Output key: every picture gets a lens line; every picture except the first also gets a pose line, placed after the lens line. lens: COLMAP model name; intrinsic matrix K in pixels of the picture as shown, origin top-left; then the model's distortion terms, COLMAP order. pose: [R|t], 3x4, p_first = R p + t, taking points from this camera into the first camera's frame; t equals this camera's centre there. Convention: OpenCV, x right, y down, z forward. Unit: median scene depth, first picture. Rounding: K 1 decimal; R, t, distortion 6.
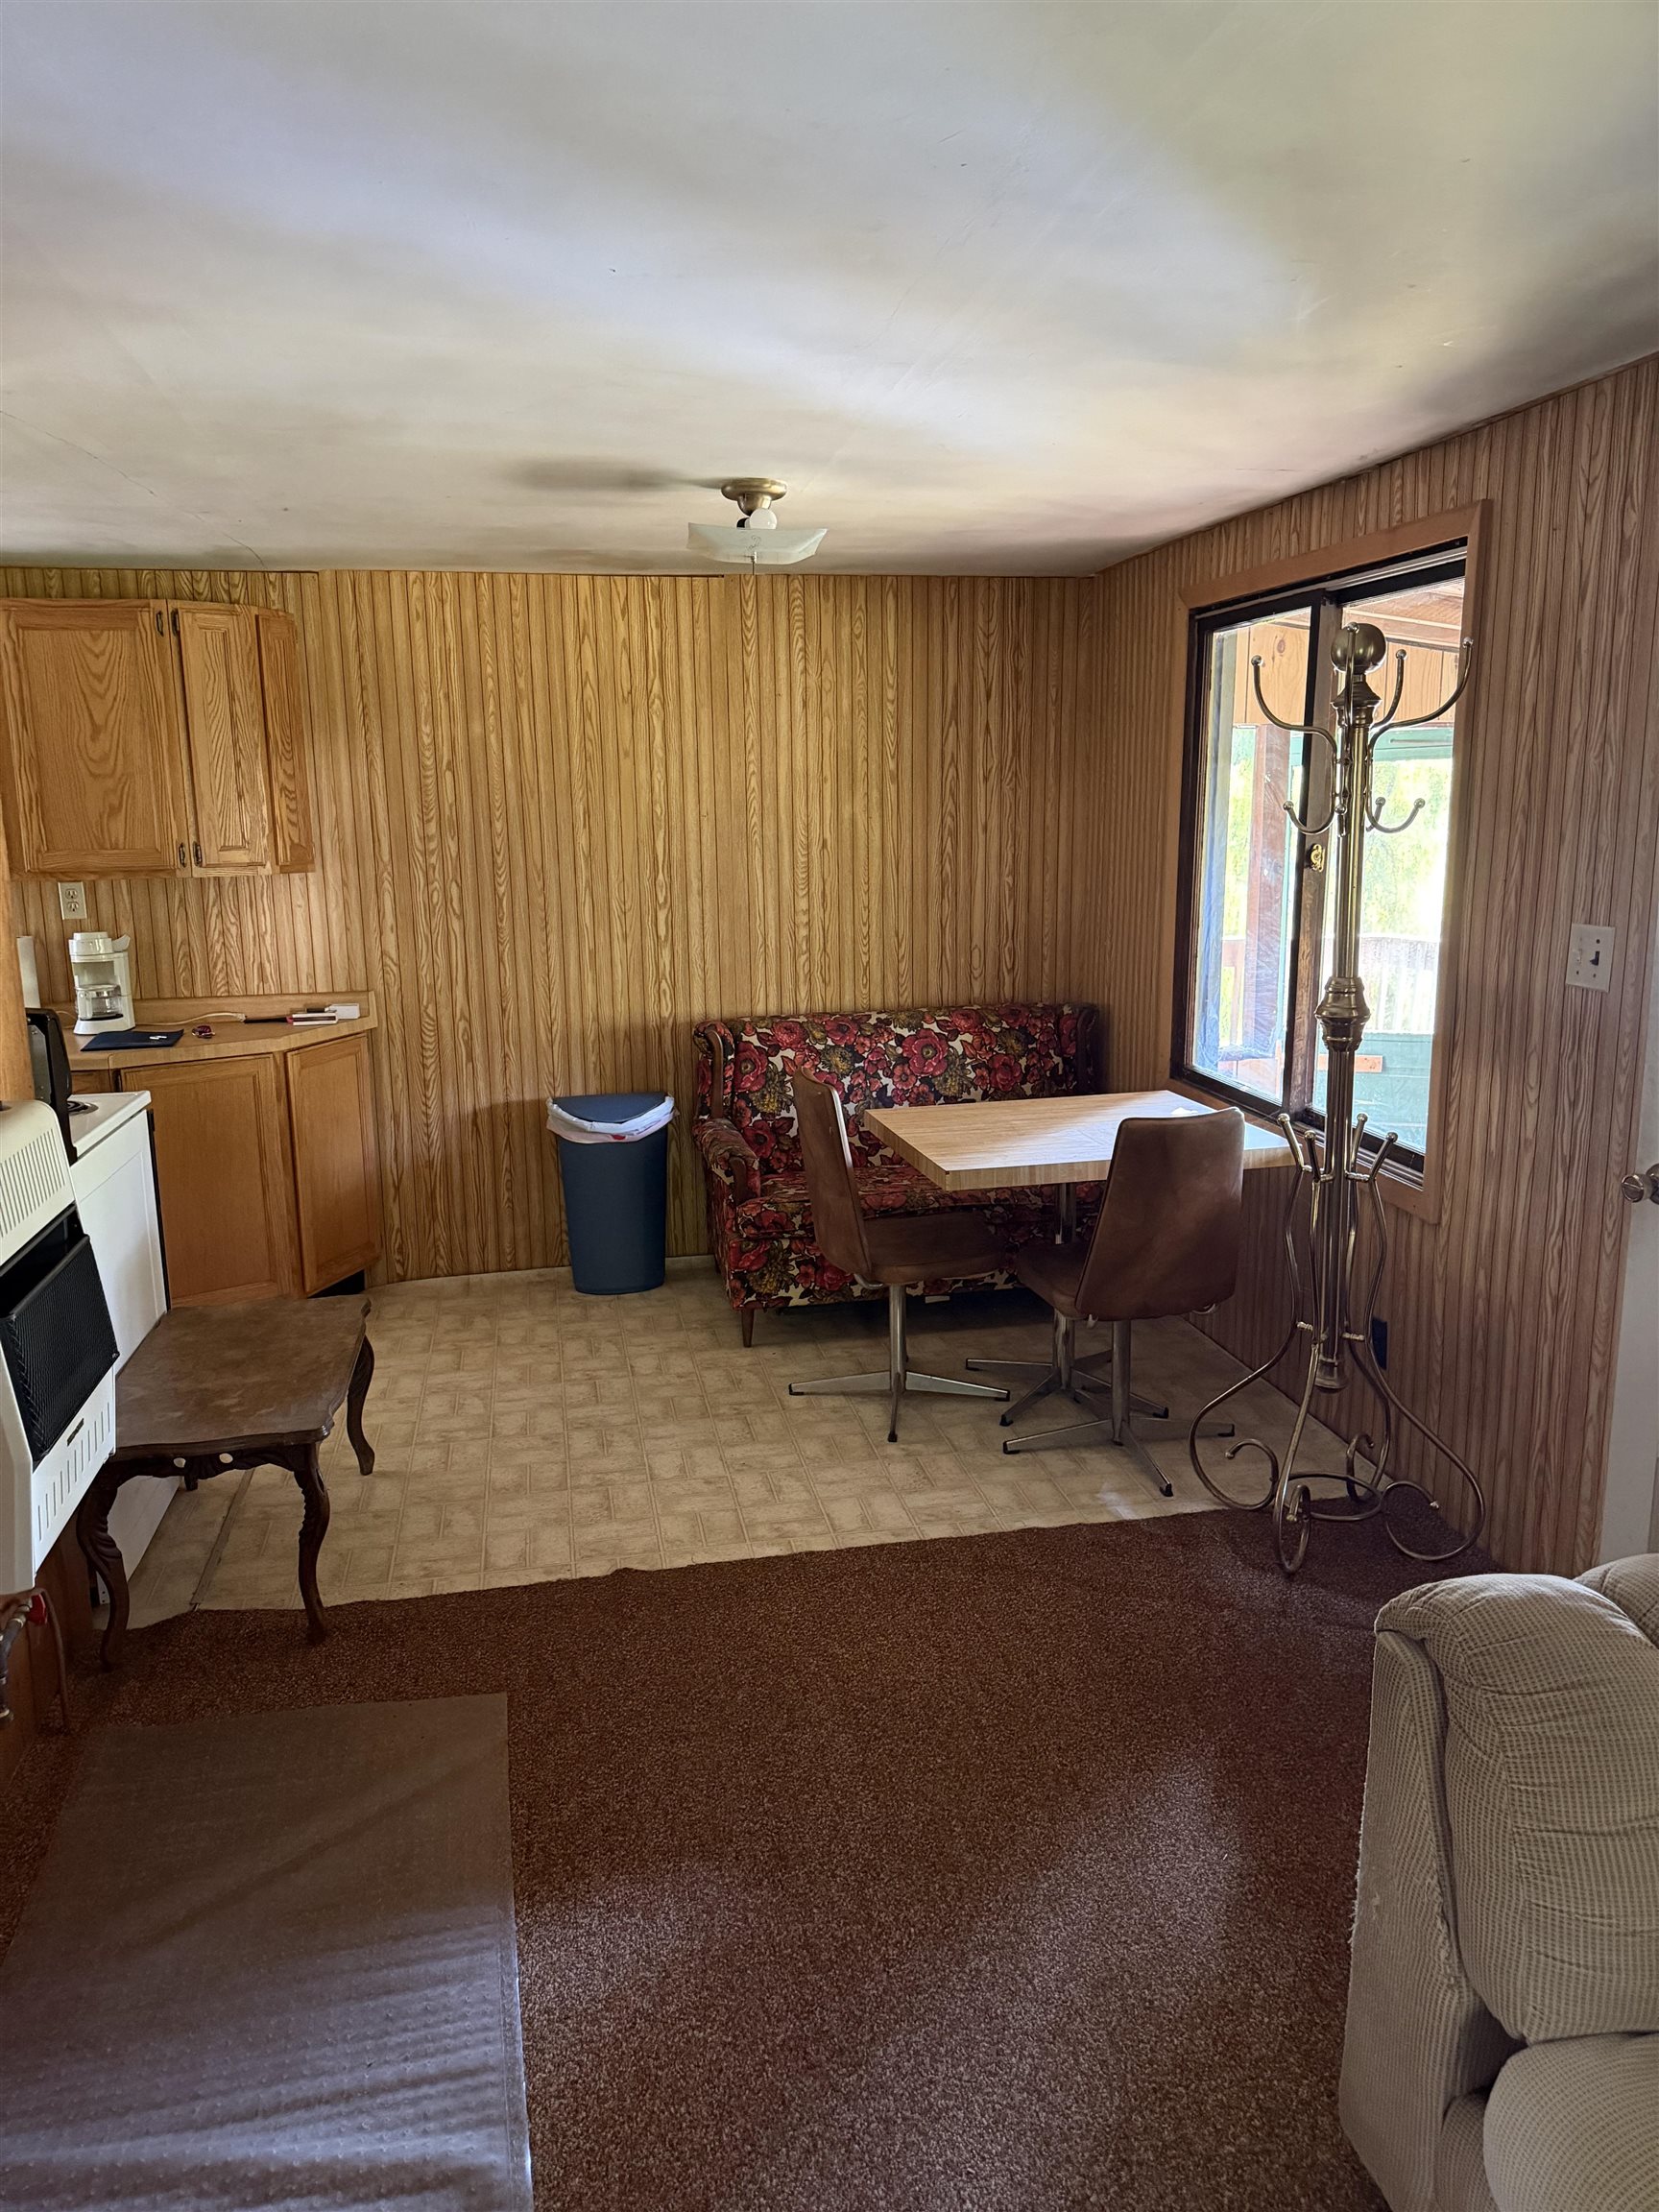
lens RADIAL K [[1558.7, 0, 829.5], [0, 1558.7, 1106.0], [0, 0, 1]] dist [0.002949, -0.002193]
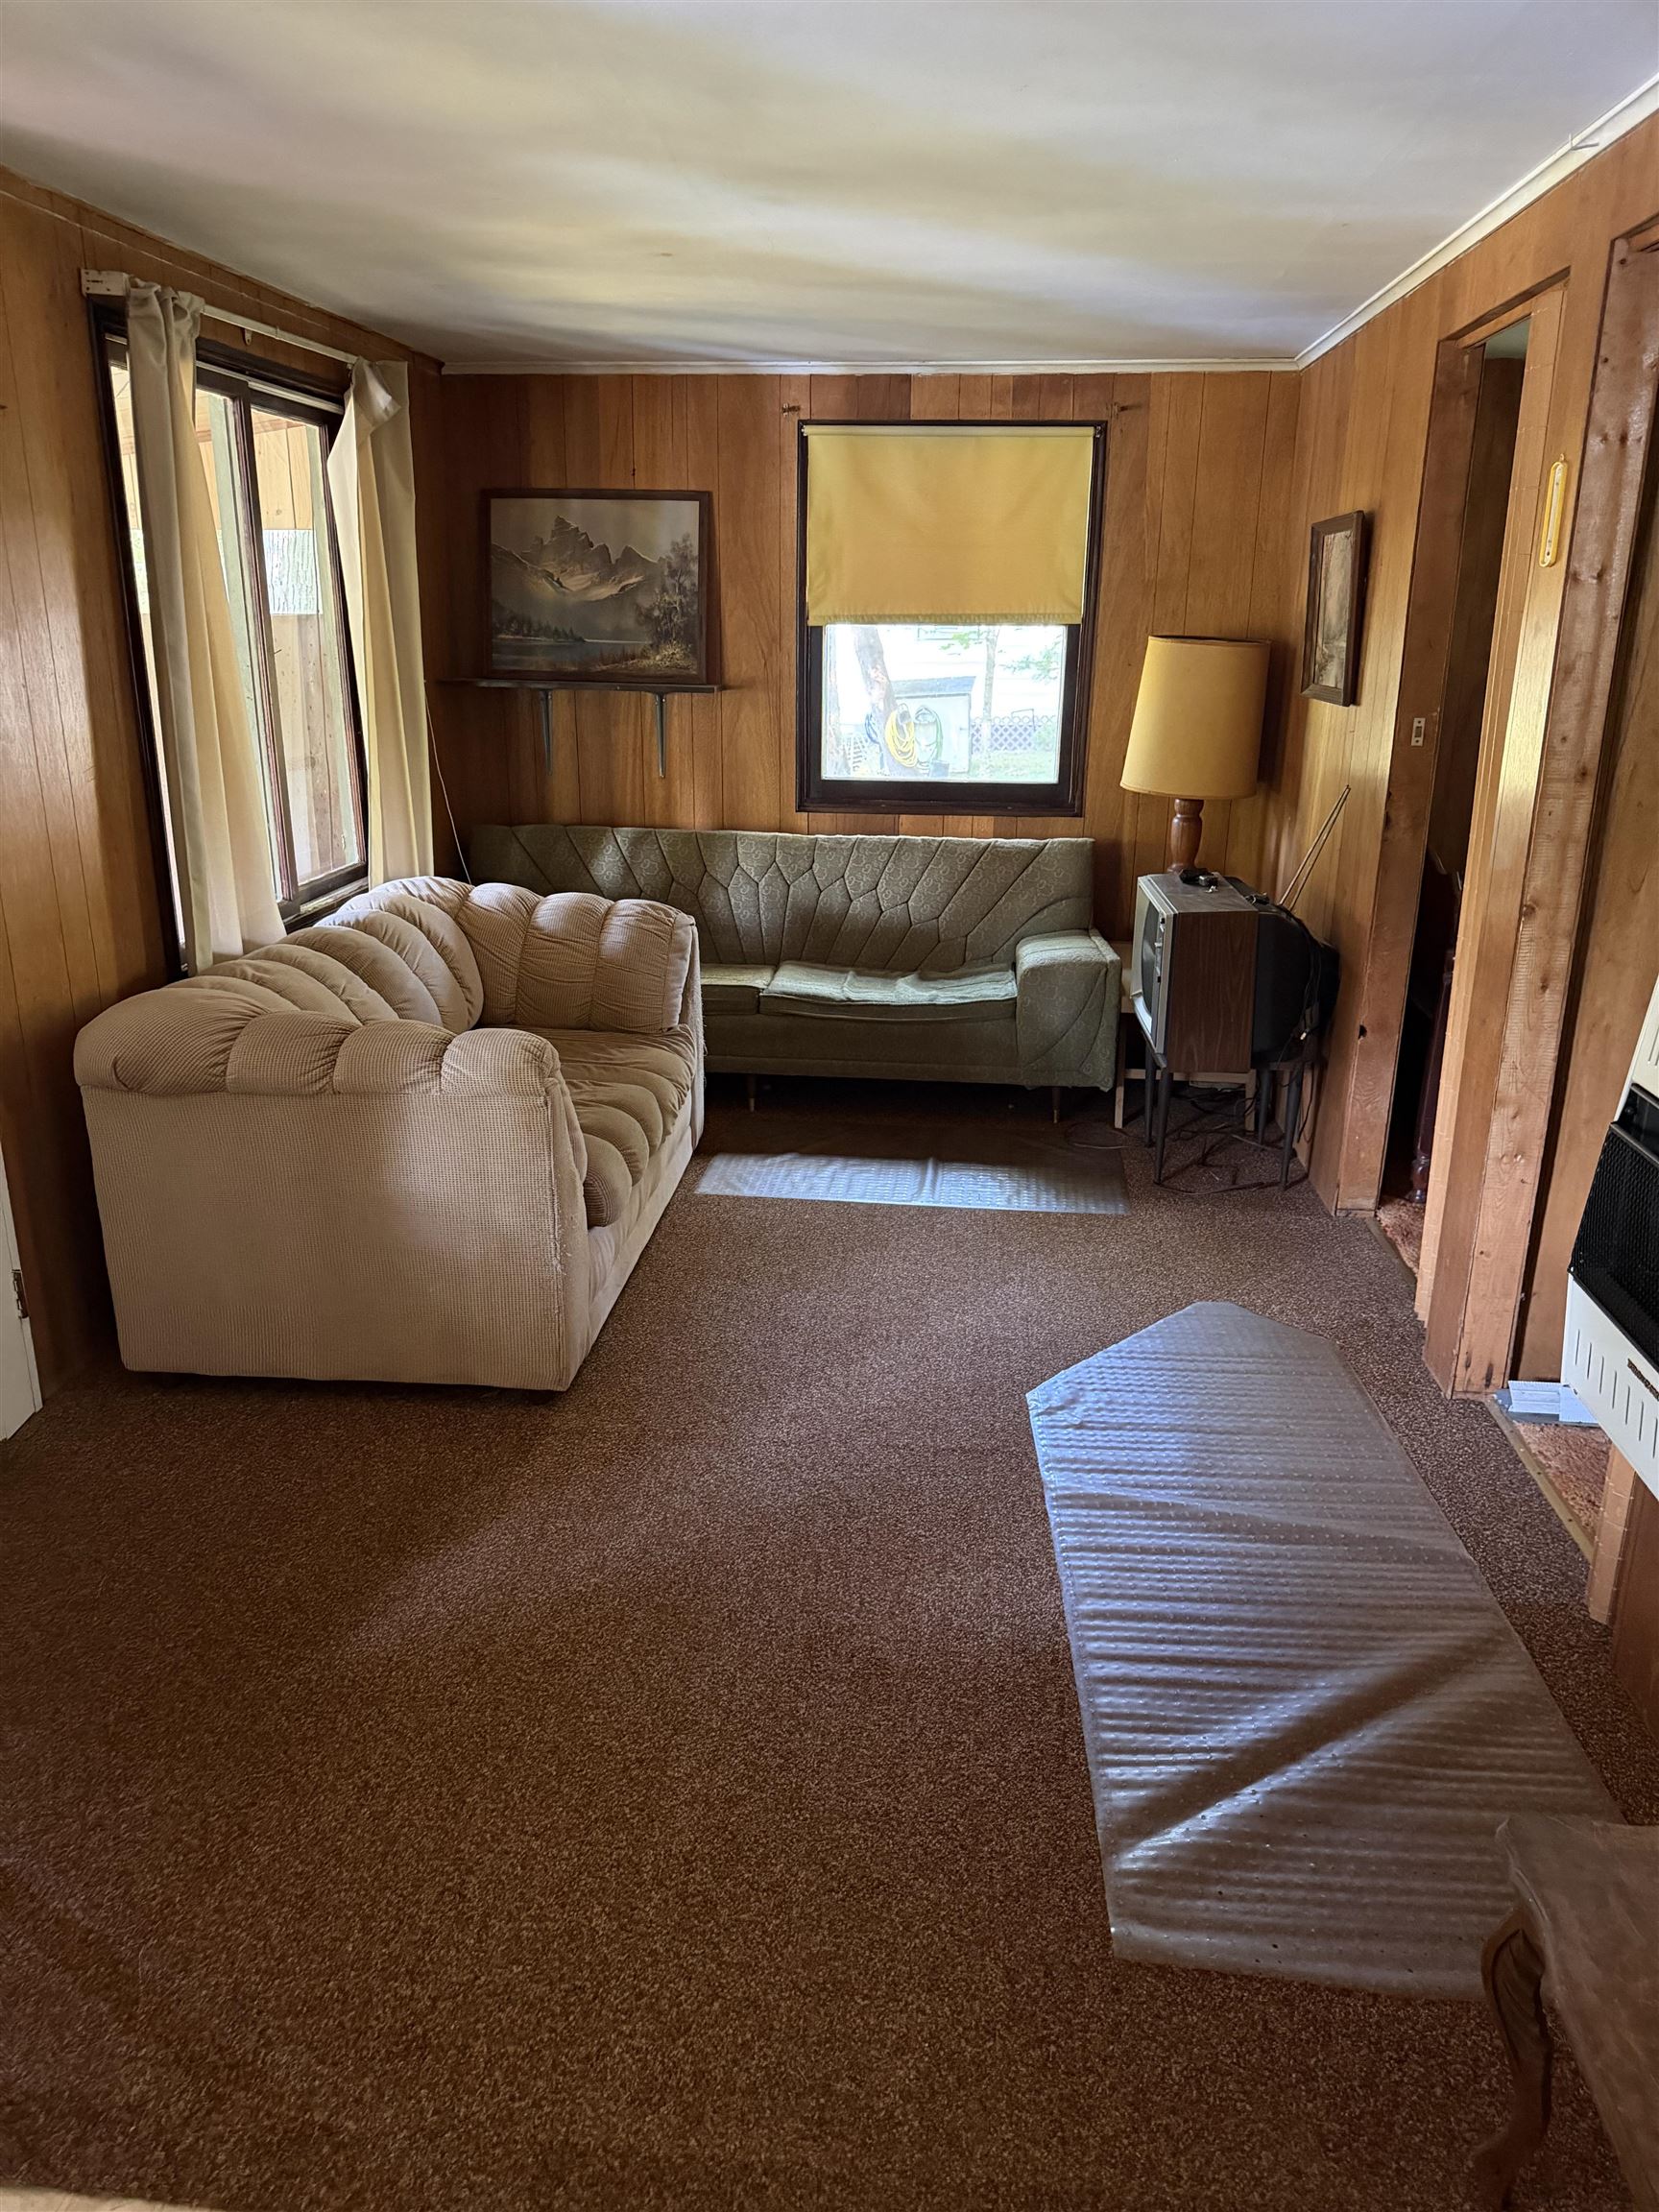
lens RADIAL K [[1558.7, 0, 829.5], [0, 1558.7, 1106.0], [0, 0, 1]] dist [0.002949, -0.002193]
pose [[-0.962878, -0.069256, 0.260900, -0.219746], [0.063656, 0.881012, 0.468791, -0.231815], [-0.262323, 0.467997, -0.843899, 1.313439]]
